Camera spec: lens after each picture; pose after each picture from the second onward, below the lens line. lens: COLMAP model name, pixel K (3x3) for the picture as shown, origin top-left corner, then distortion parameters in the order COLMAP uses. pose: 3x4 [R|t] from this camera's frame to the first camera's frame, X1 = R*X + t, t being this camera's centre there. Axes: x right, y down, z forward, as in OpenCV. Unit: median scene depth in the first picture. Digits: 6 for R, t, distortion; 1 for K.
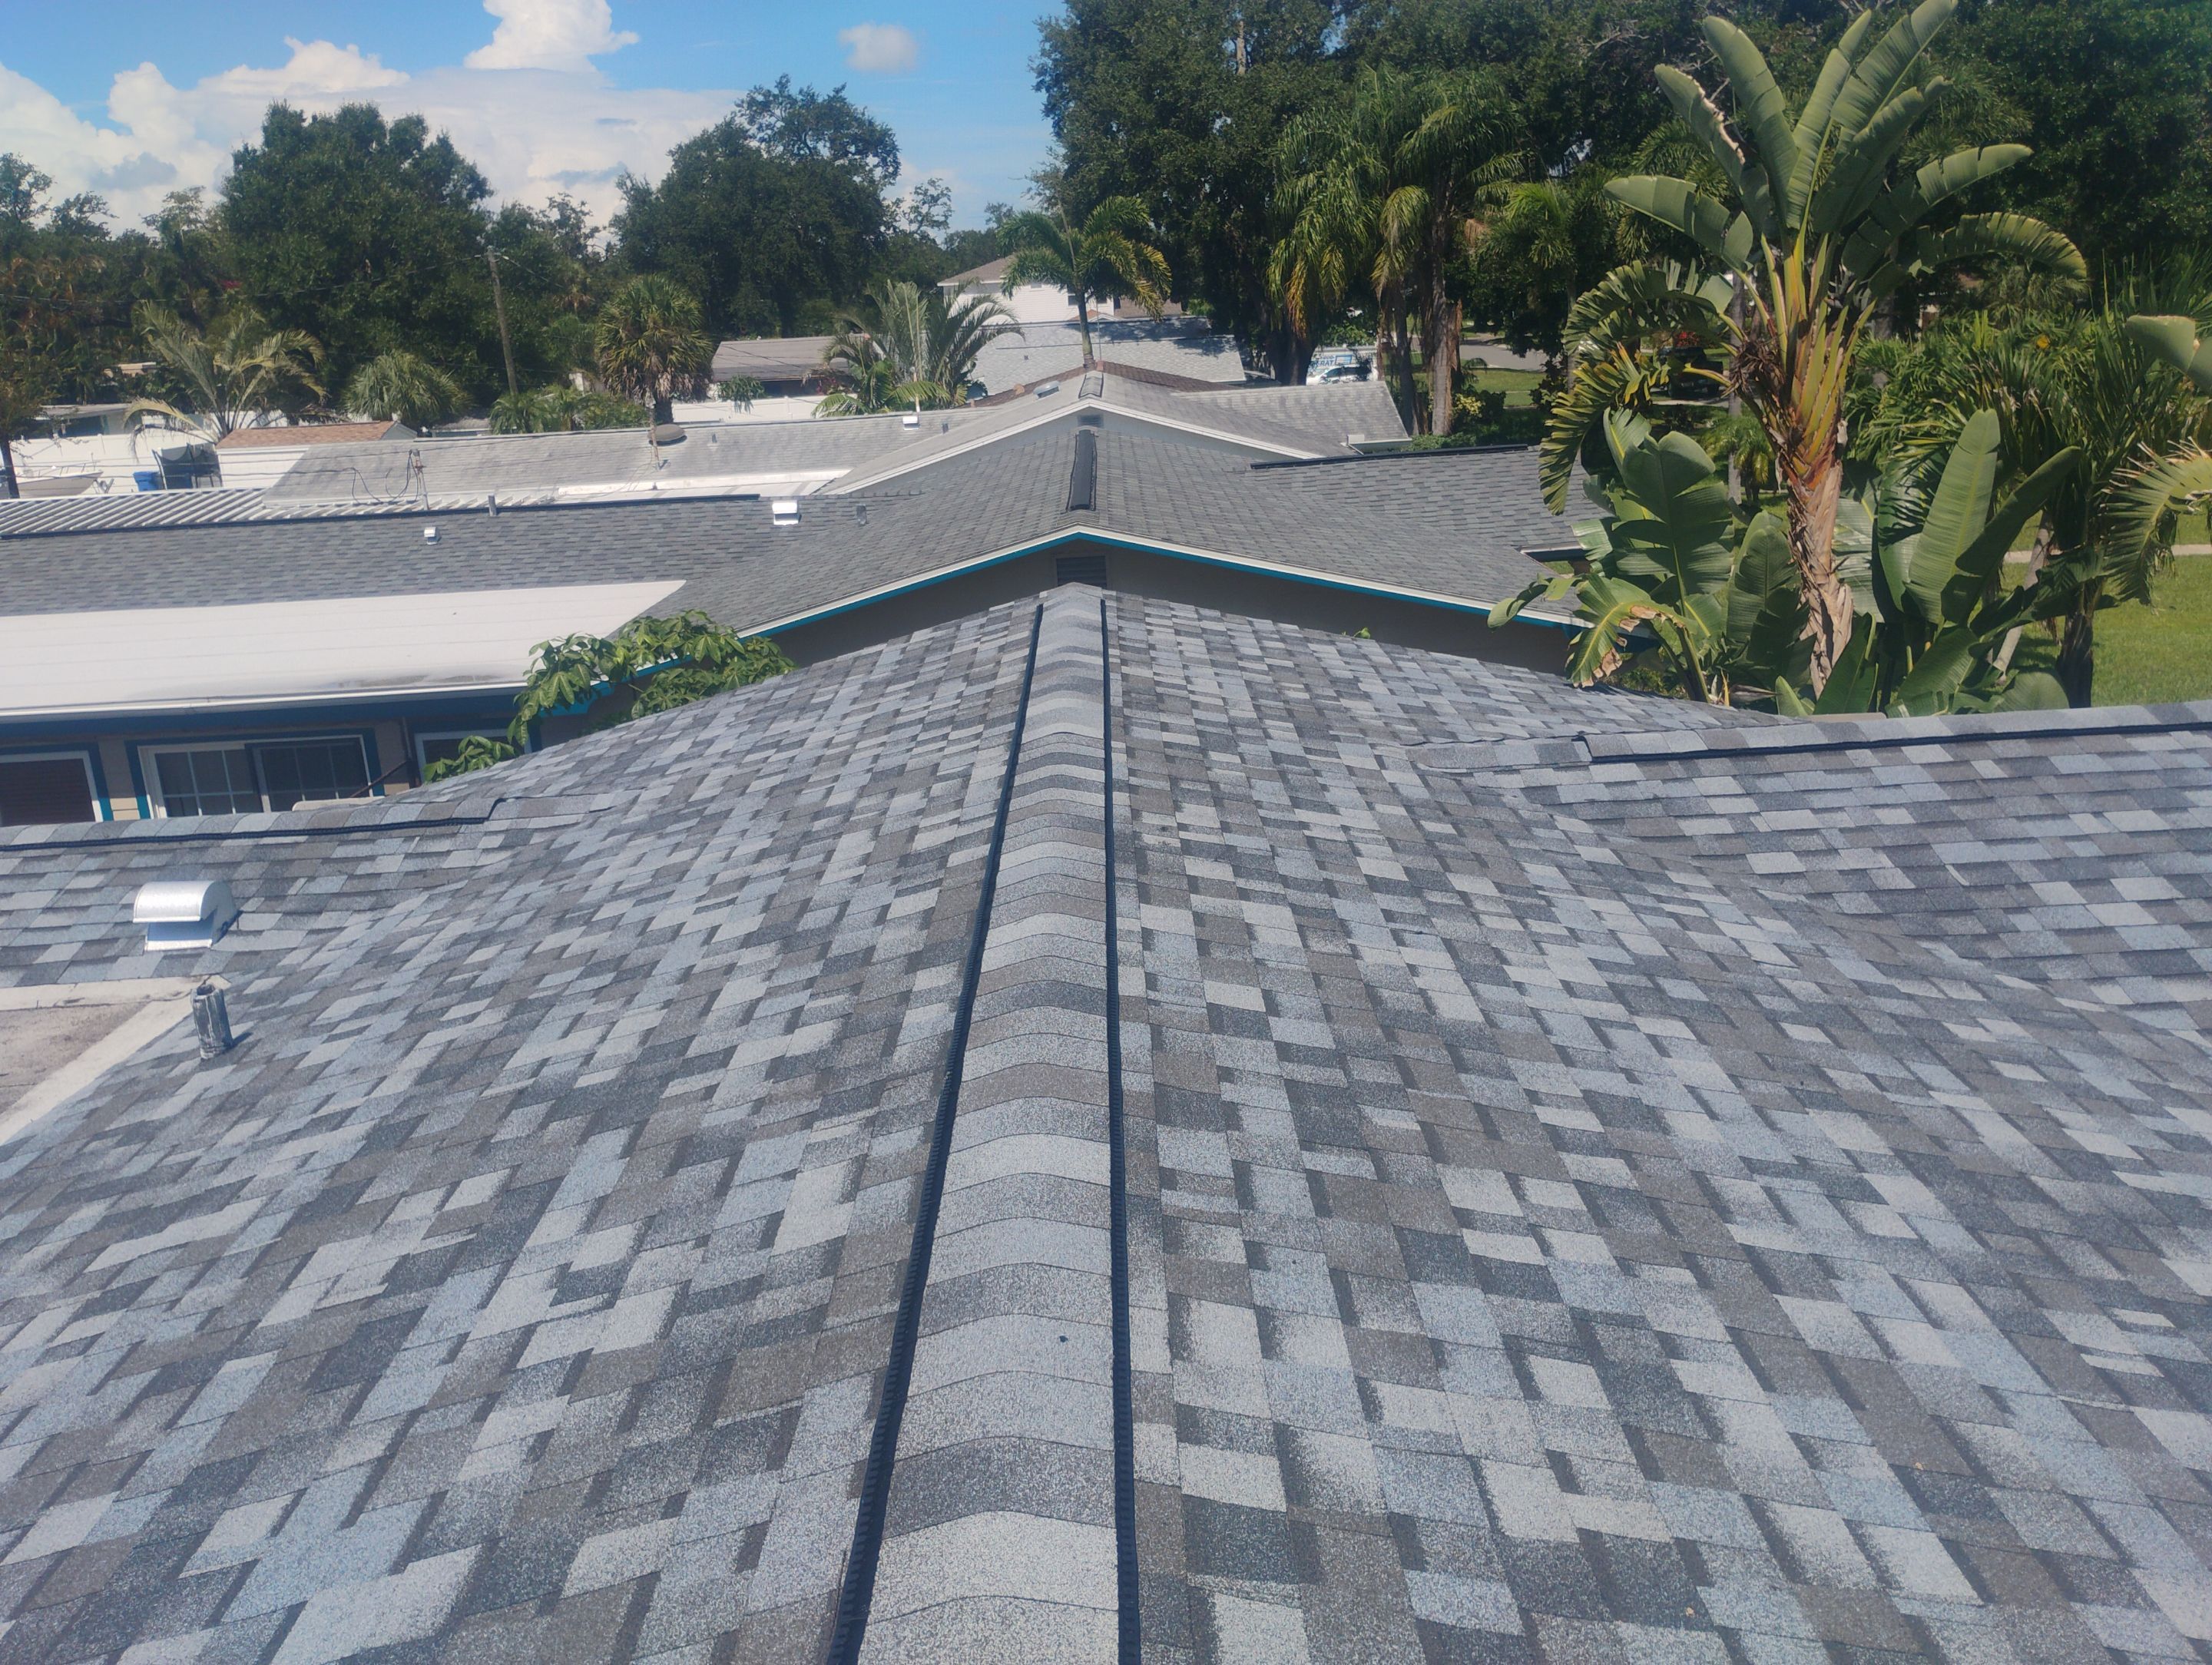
lens RADIAL K [[1839.3, 0, 1098.6], [0, 1839.3, 836.5], [0, 0, 1]] dist [0.067102, -0.082745]
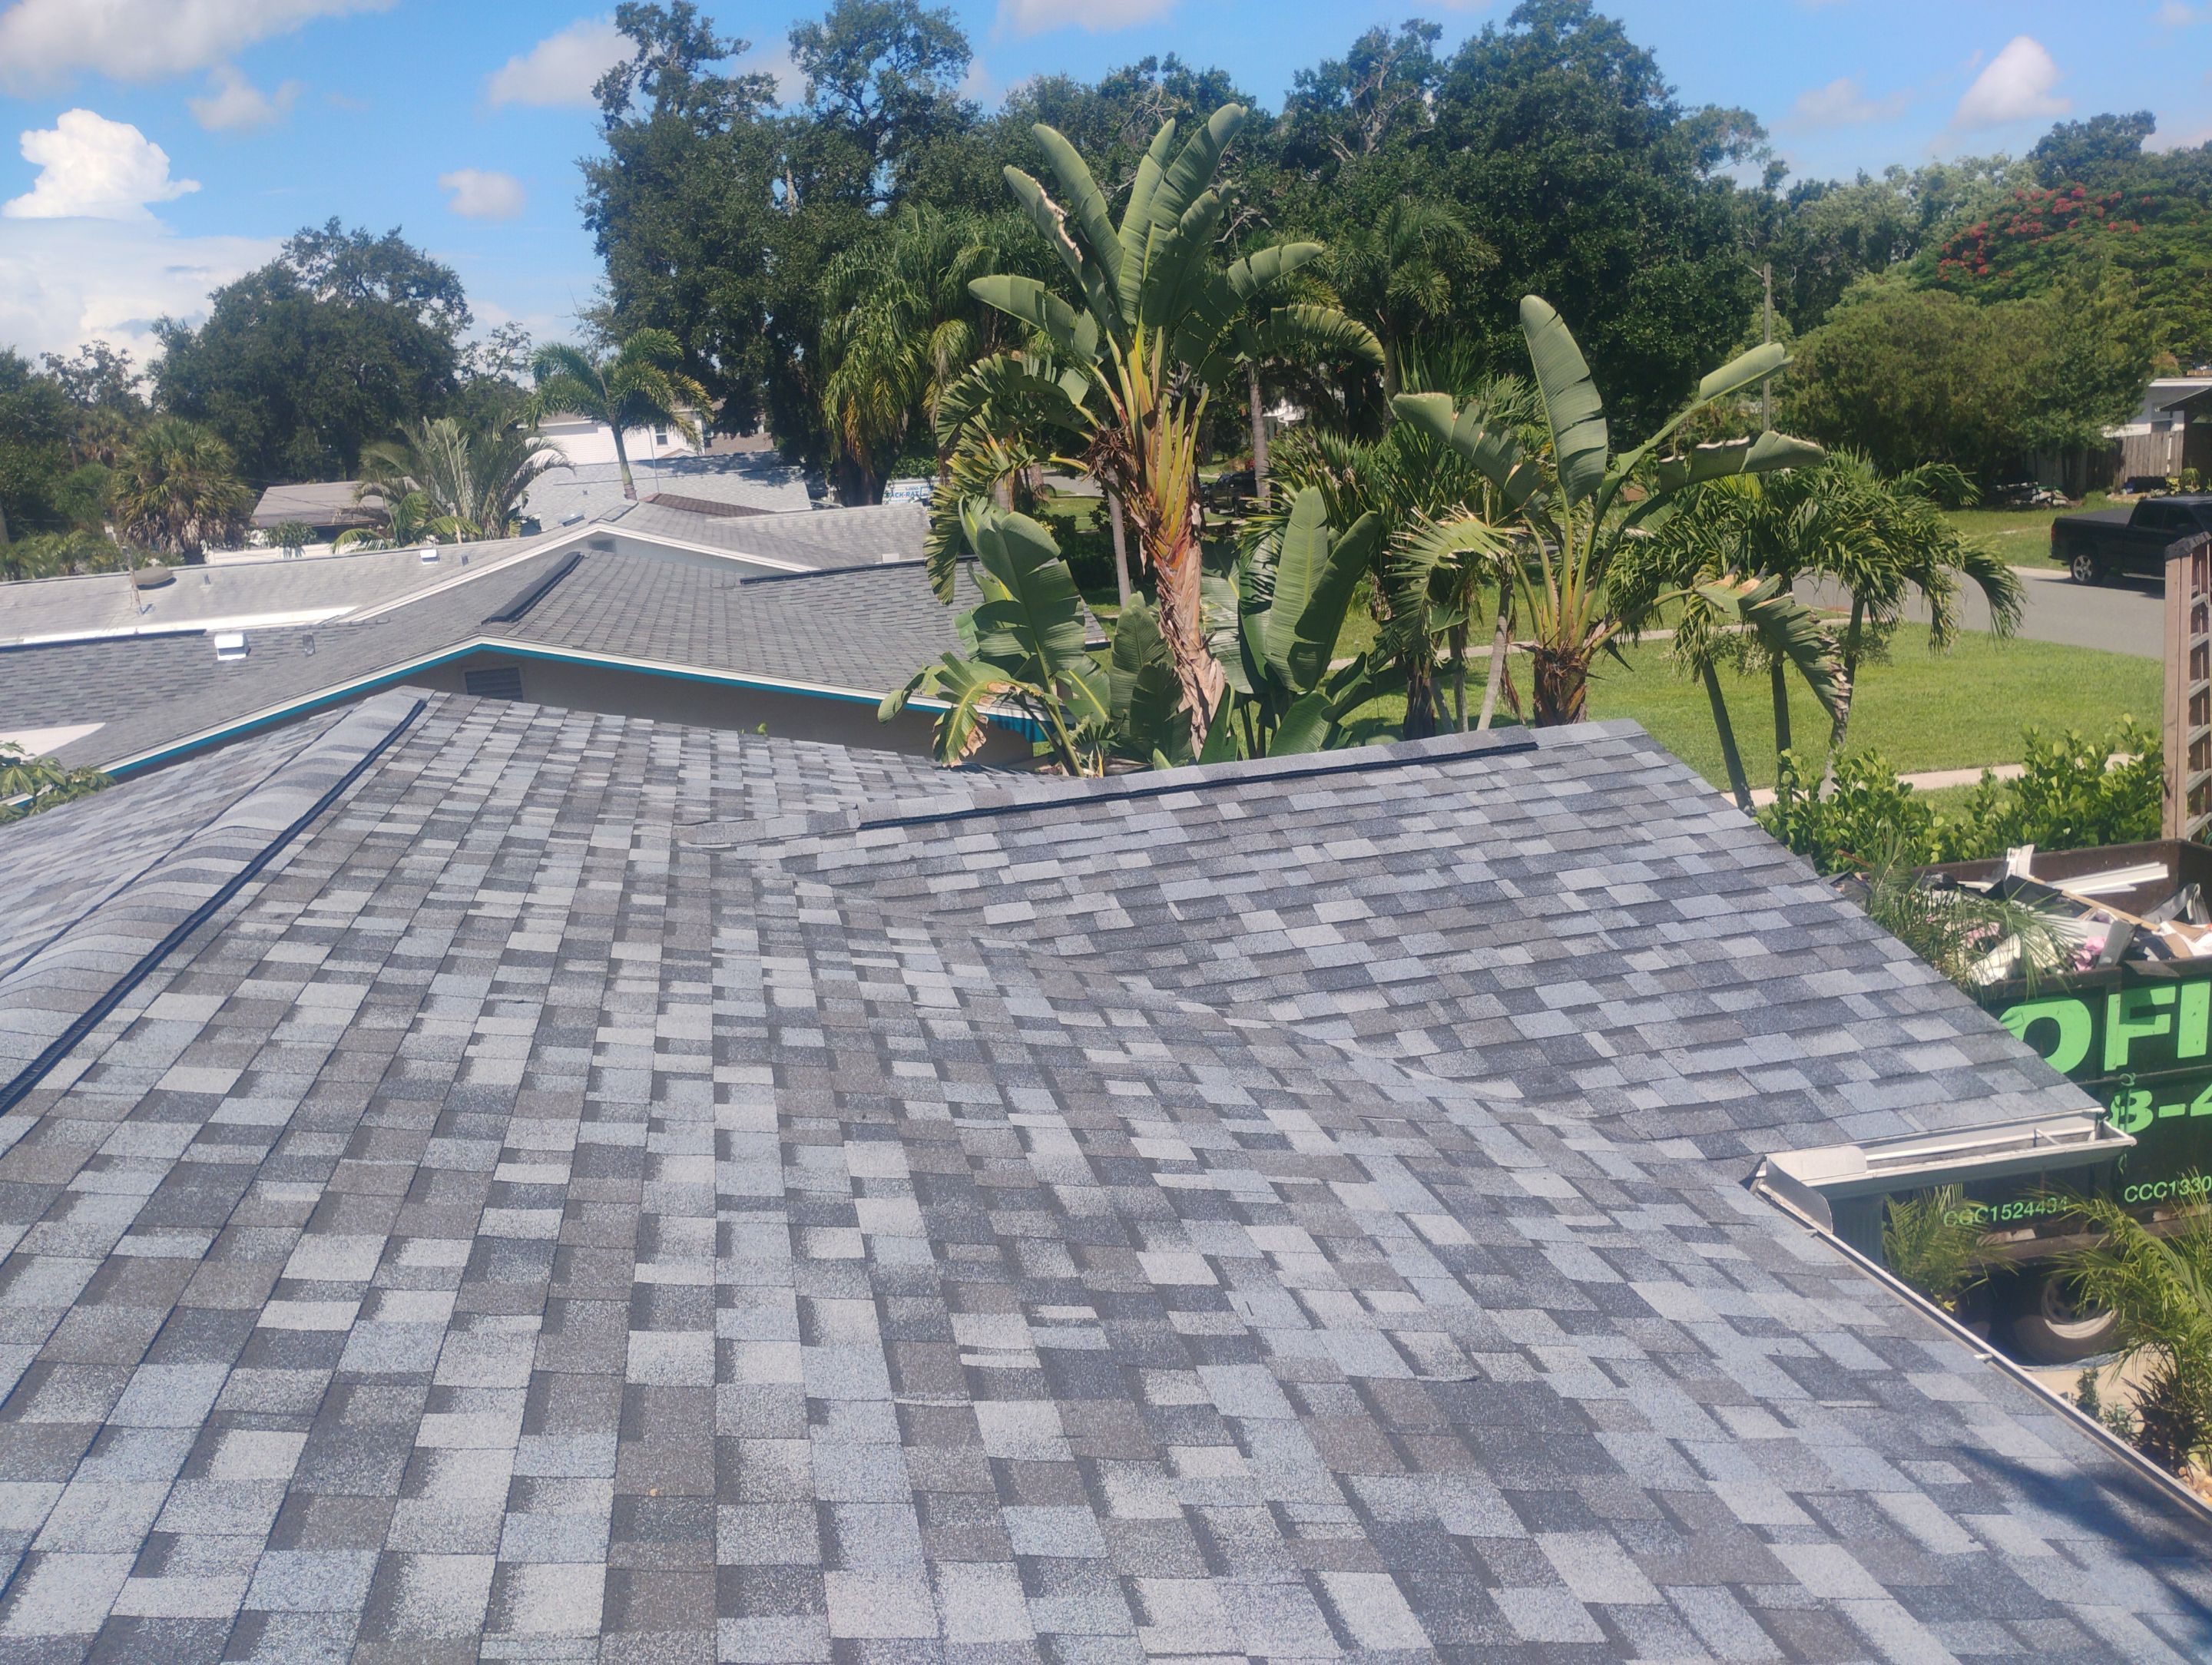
lens RADIAL K [[1839.3, 0, 1098.6], [0, 1839.3, 836.5], [0, 0, 1]] dist [0.067102, -0.082745]
pose [[0.979143, -0.063818, 0.192890, 0.141624], [0.077174, 0.995055, -0.062534, 0.024850], [-0.187945, 0.076116, 0.979226, 0.007883]]
